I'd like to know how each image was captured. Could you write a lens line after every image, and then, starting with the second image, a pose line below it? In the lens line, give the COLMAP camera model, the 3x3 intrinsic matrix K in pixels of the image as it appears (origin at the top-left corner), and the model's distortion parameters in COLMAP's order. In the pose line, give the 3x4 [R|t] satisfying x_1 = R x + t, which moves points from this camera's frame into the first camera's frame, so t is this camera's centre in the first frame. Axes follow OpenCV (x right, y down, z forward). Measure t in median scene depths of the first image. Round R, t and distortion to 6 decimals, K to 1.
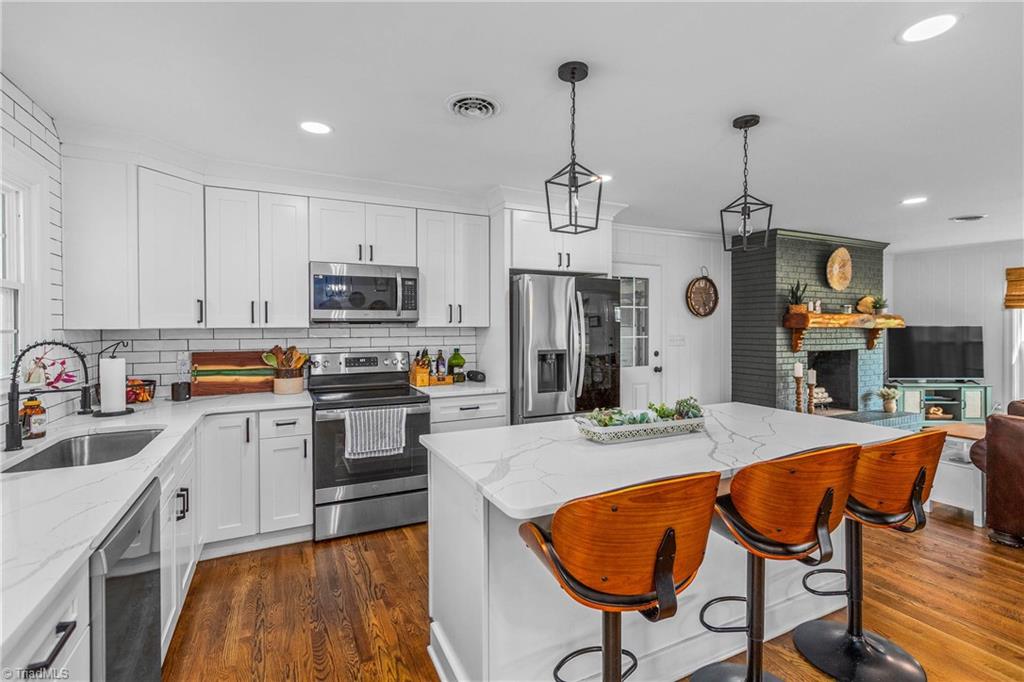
lens RADIAL K [[469.3, 0, 509.4], [0, 469.3, 335.8], [0, 0, 1]] dist [0.000301, 0.000280]
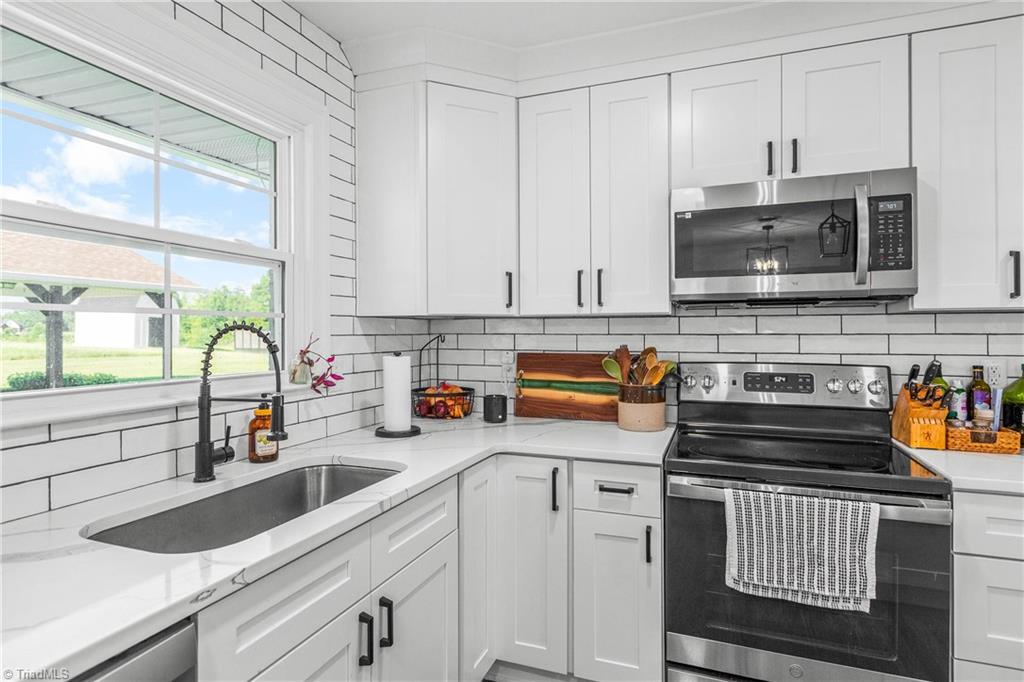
lens RADIAL K [[549.7, 0, 509.7], [0, 549.7, 327.1], [0, 0, 1]] dist [-0.002144, -0.000946]
pose [[0.676839, -0.006036, -0.736107, -0.086081], [-0.016349, 0.999596, -0.023229, 0.016718], [0.735950, 0.027757, 0.676467, 0.440609]]
